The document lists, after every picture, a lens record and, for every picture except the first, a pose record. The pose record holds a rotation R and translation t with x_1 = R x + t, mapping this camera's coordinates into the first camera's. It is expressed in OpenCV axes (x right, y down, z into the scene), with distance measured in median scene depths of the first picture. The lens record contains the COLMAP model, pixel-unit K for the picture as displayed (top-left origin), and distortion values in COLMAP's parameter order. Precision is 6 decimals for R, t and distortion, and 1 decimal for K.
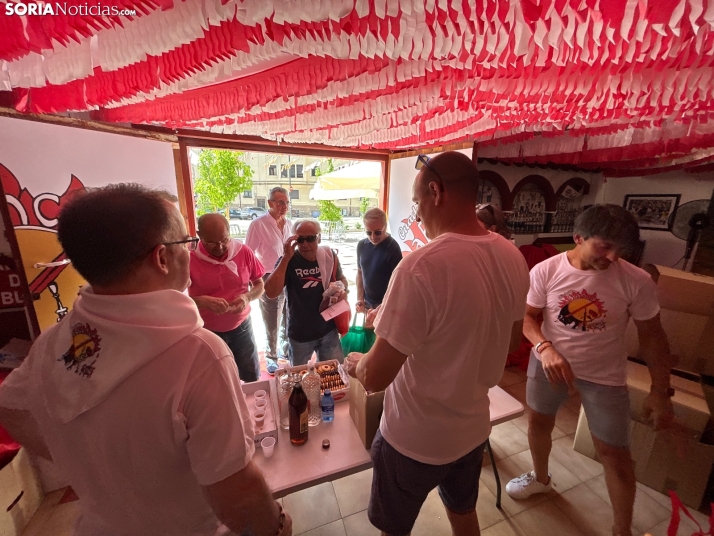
lens RADIAL K [[289.2, 0, 356.5], [0, 289.2, 264.9], [0, 0, 1]] dist [-0.000409, -0.000312]
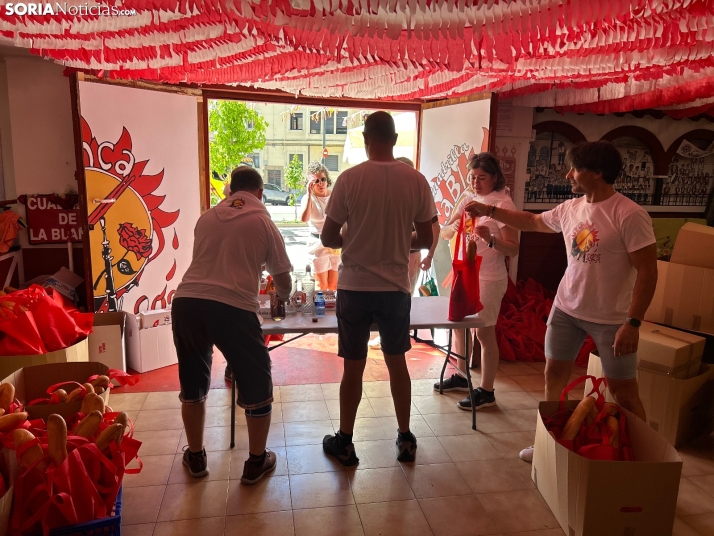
lens RADIAL K [[547.3, 0, 357.4], [0, 547.3, 269.9], [0, 0, 1]] dist [0.050939, -0.053966]
pose [[0.986663, 0.037965, -0.158288, 0.288249], [-0.046059, 0.997795, -0.047785, 0.287524], [0.156125, 0.054438, 0.986236, -0.895727]]
